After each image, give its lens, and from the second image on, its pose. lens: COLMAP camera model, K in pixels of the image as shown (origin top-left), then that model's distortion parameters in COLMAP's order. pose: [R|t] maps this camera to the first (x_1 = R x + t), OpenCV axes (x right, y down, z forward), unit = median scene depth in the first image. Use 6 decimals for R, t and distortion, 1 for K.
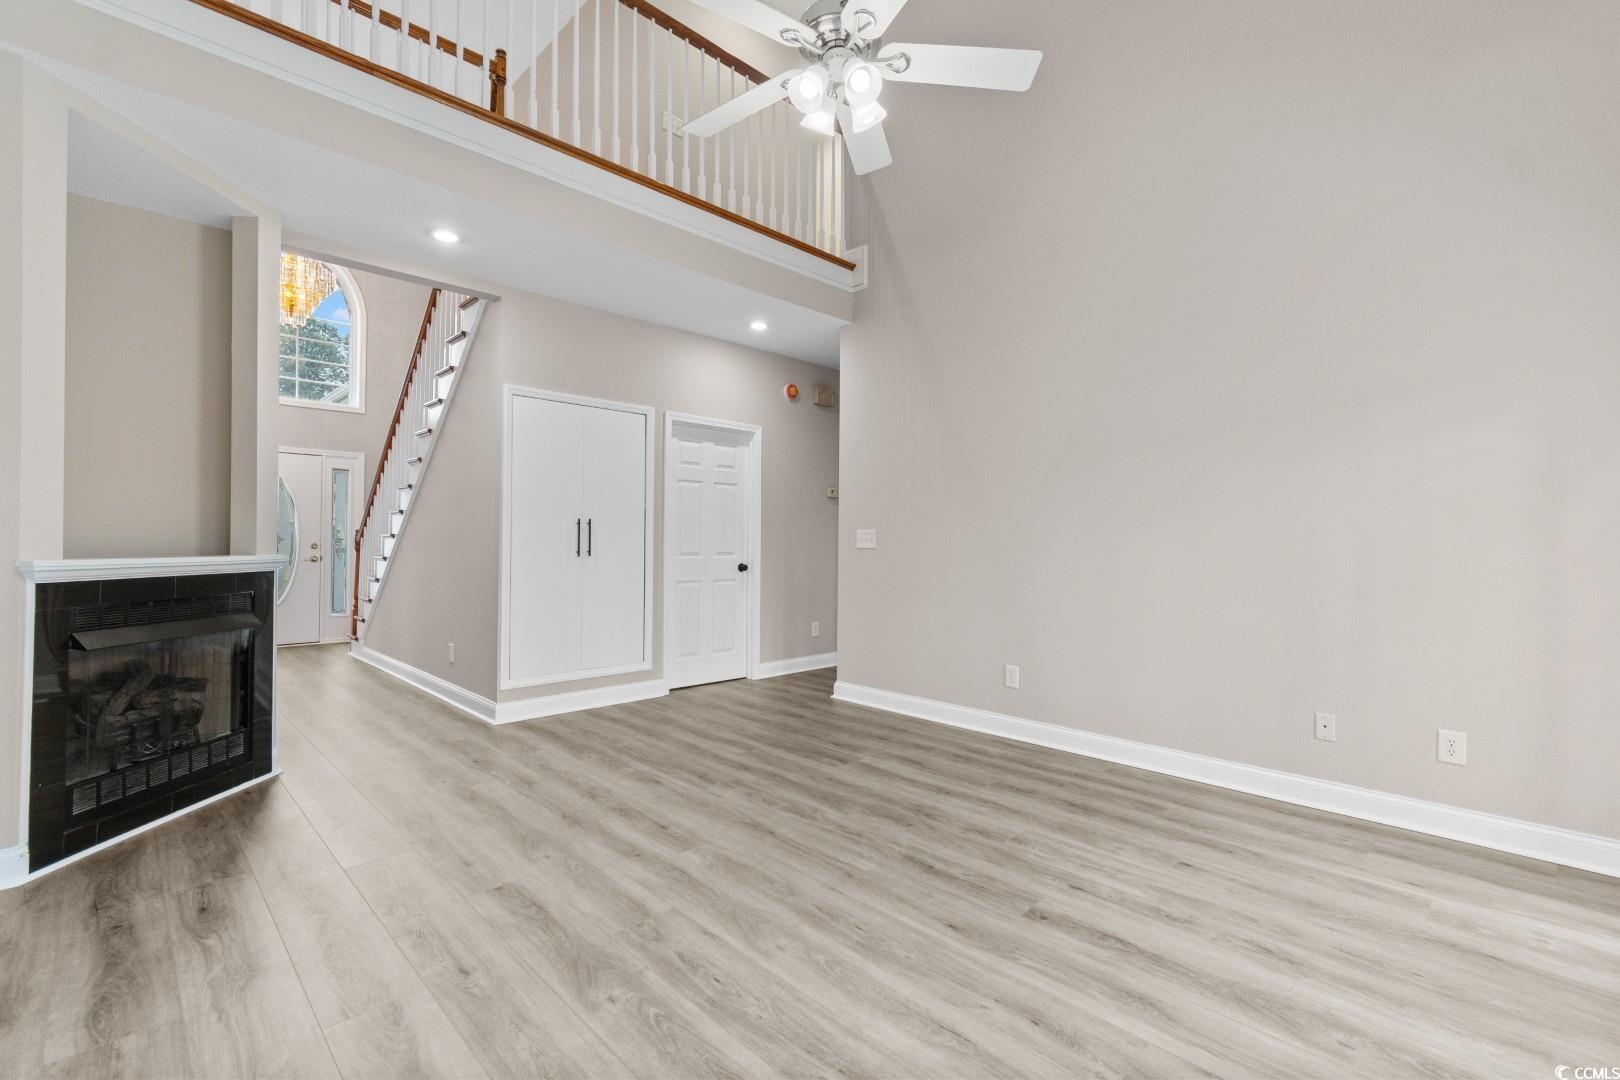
lens RADIAL K [[708.8, 0, 807.5], [0, 708.8, 534.5], [0, 0, 1]] dist [0.001980, -0.001359]
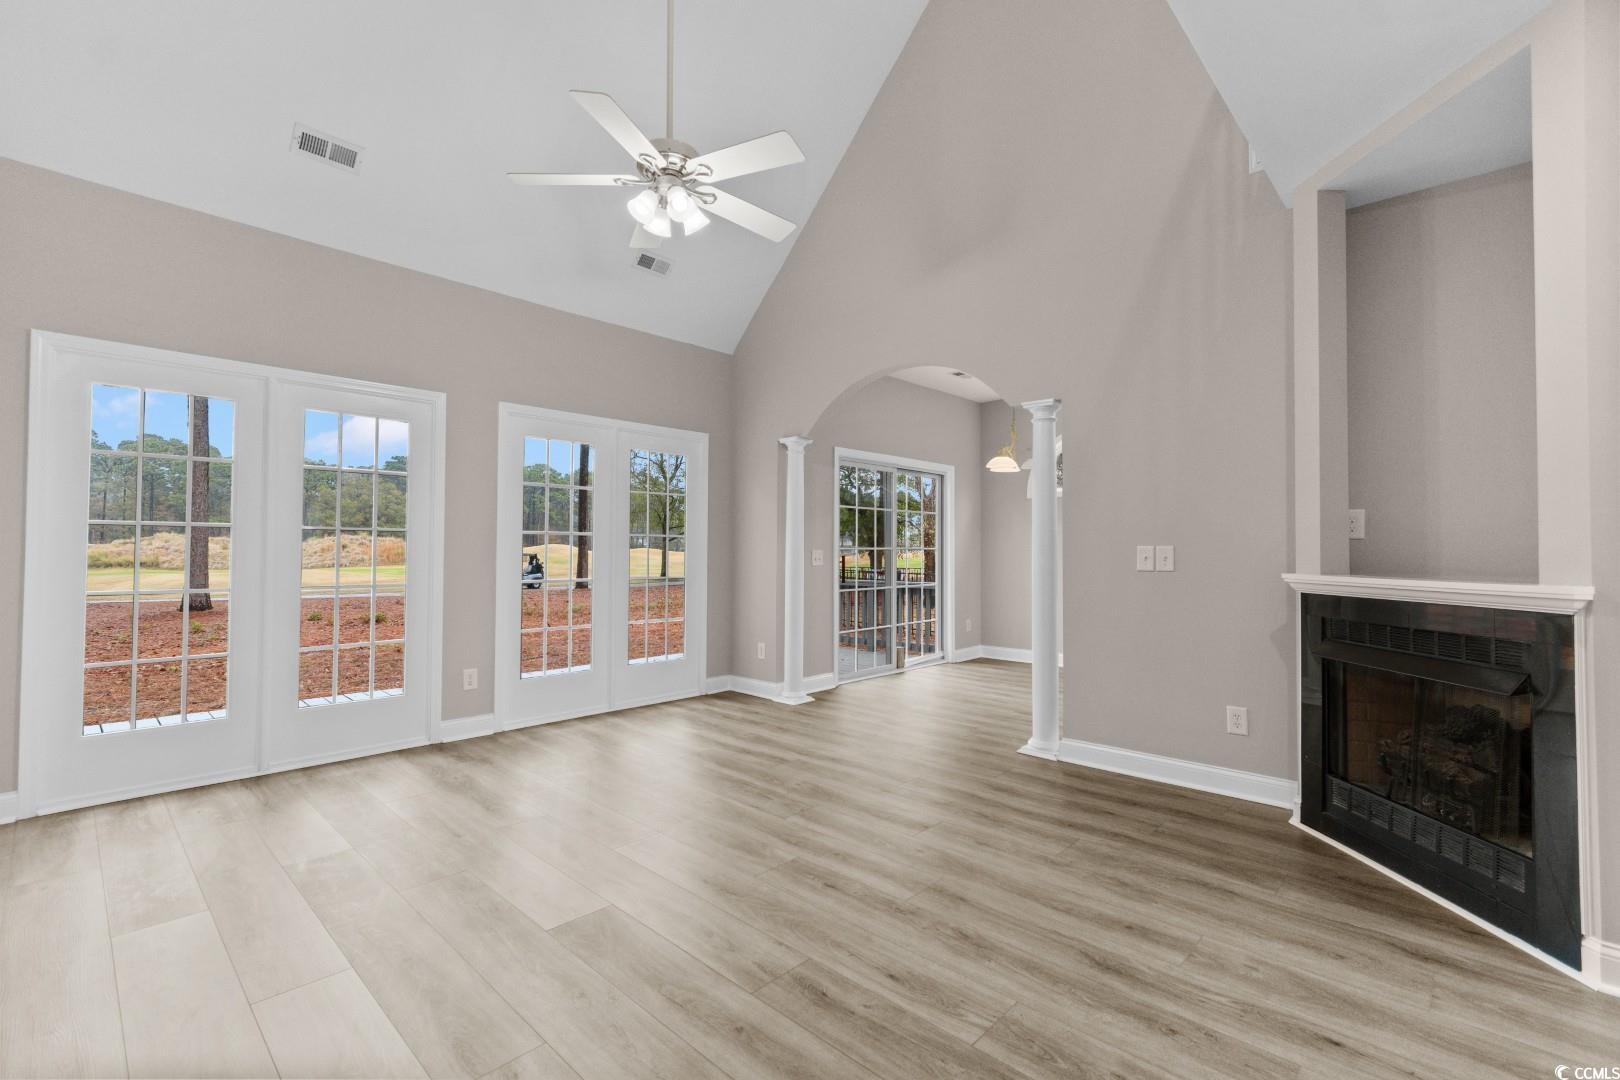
lens RADIAL K [[708.8, 0, 817.6], [0, 708.8, 543.4], [0, 0, 1]] dist [0.001980, -0.001359]
pose [[-0.998680, -0.013574, -0.049531, -0.130525], [-0.012550, 0.999702, -0.020926, 0.014368], [0.049800, -0.020277, -0.998553, 1.749309]]
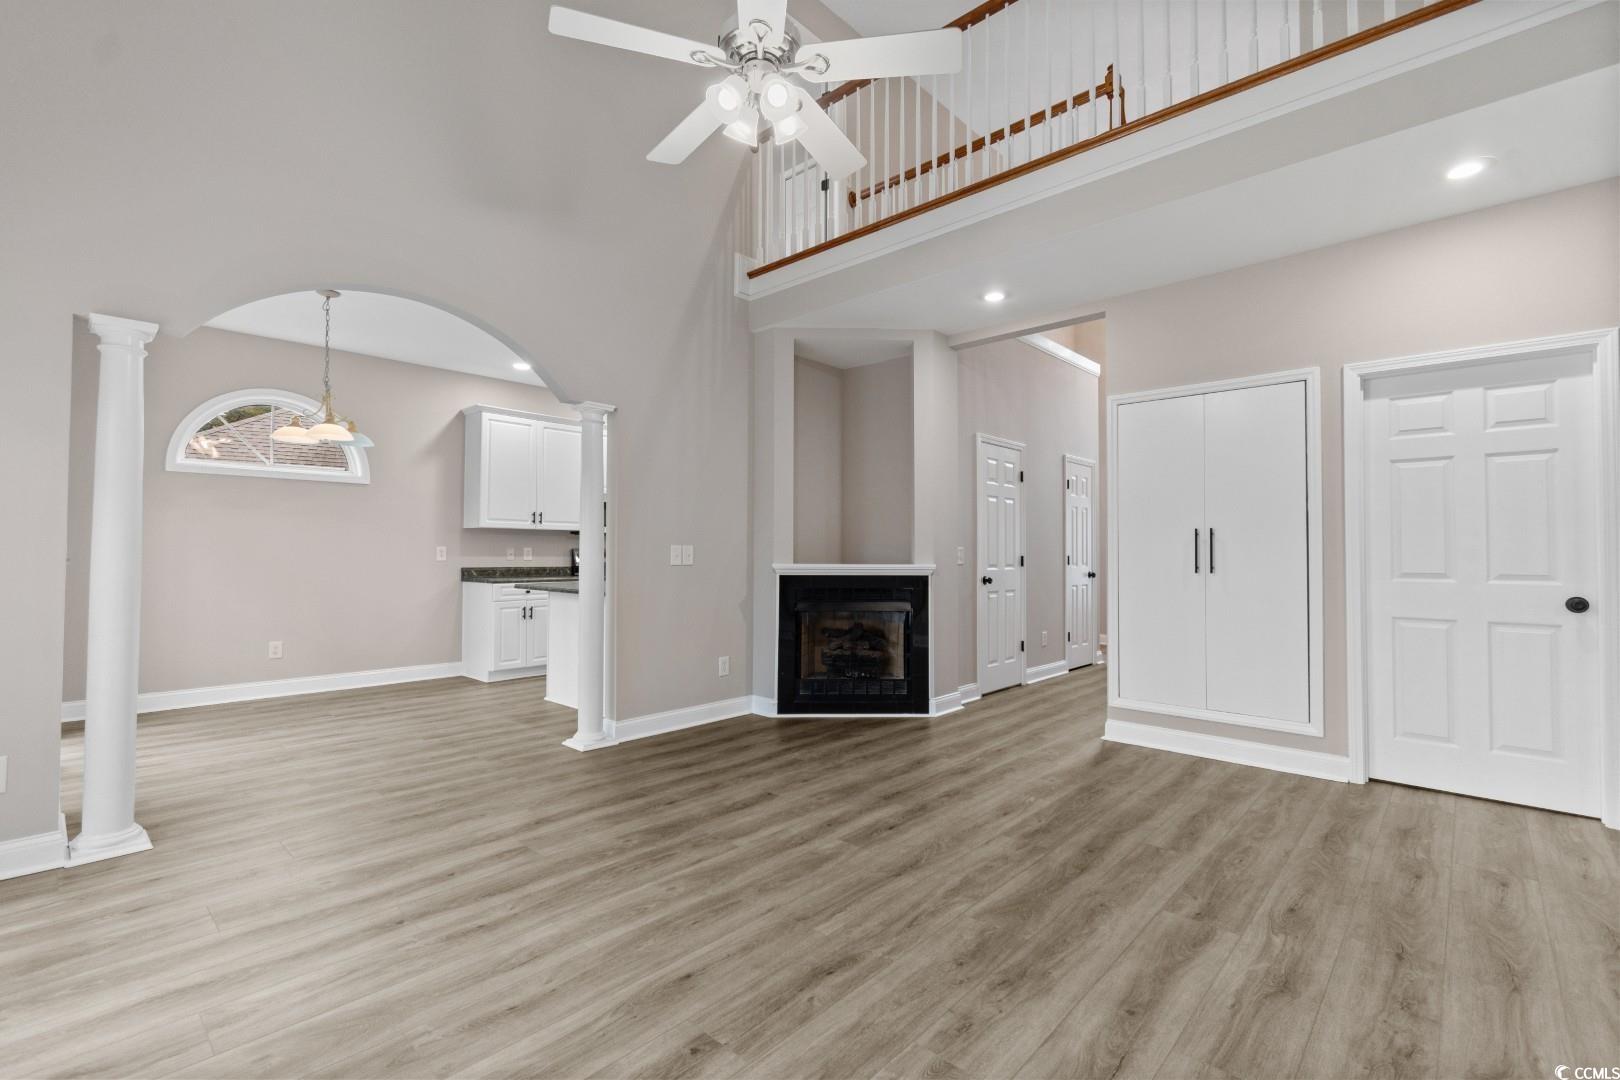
lens RADIAL K [[708.8, 0, 811.2], [0, 708.8, 539.8], [0, 0, 1]] dist [0.001980, -0.001359]
pose [[0.051476, -0.025923, -0.998338, 0.788382], [0.006184, 0.999652, -0.025638, 0.014857], [0.998655, -0.004854, 0.051619, 0.778723]]
